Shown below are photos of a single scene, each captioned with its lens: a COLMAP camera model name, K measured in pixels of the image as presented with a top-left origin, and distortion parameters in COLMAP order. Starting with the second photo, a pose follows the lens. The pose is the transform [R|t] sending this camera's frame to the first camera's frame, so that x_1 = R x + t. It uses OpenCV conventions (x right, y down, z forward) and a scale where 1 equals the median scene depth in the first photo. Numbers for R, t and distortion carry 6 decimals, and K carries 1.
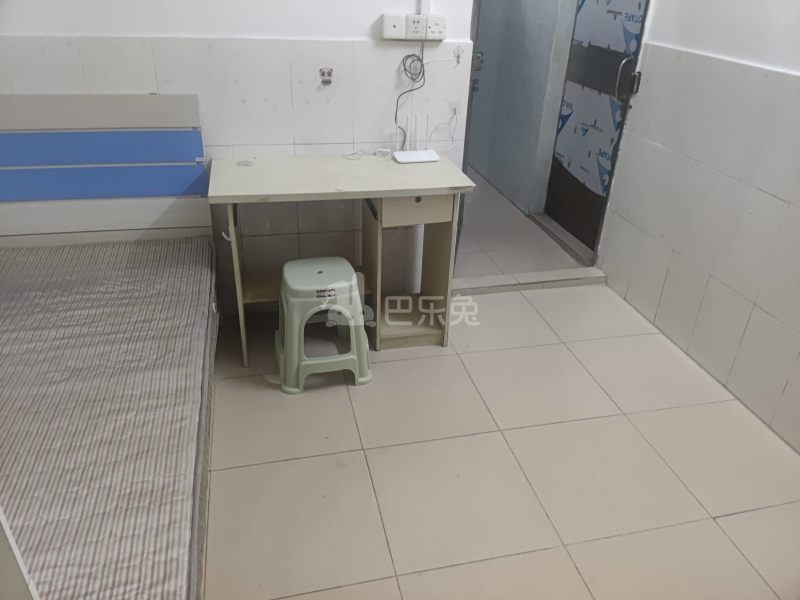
lens RADIAL K [[614.1, 0, 400.0], [0, 614.1, 300.0], [0, 0, 1]] dist [0.075127, -0.099344]
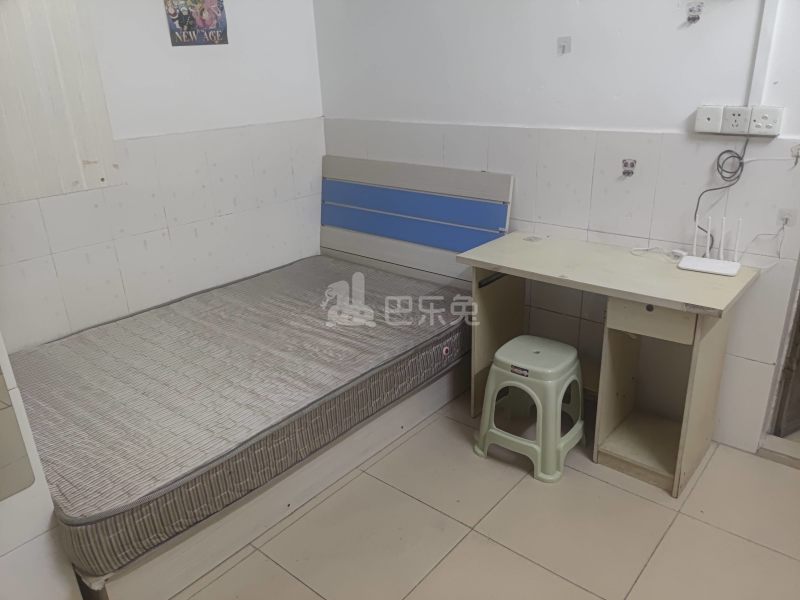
lens RADIAL K [[614.1, 0, 400.0], [0, 614.1, 300.0], [0, 0, 1]] dist [0.075127, -0.099344]
pose [[0.586476, 0.241480, -0.773132, 0.472318], [-0.335690, 0.941152, 0.039315, -0.086432], [0.737128, 0.236475, 0.633025, 0.177904]]
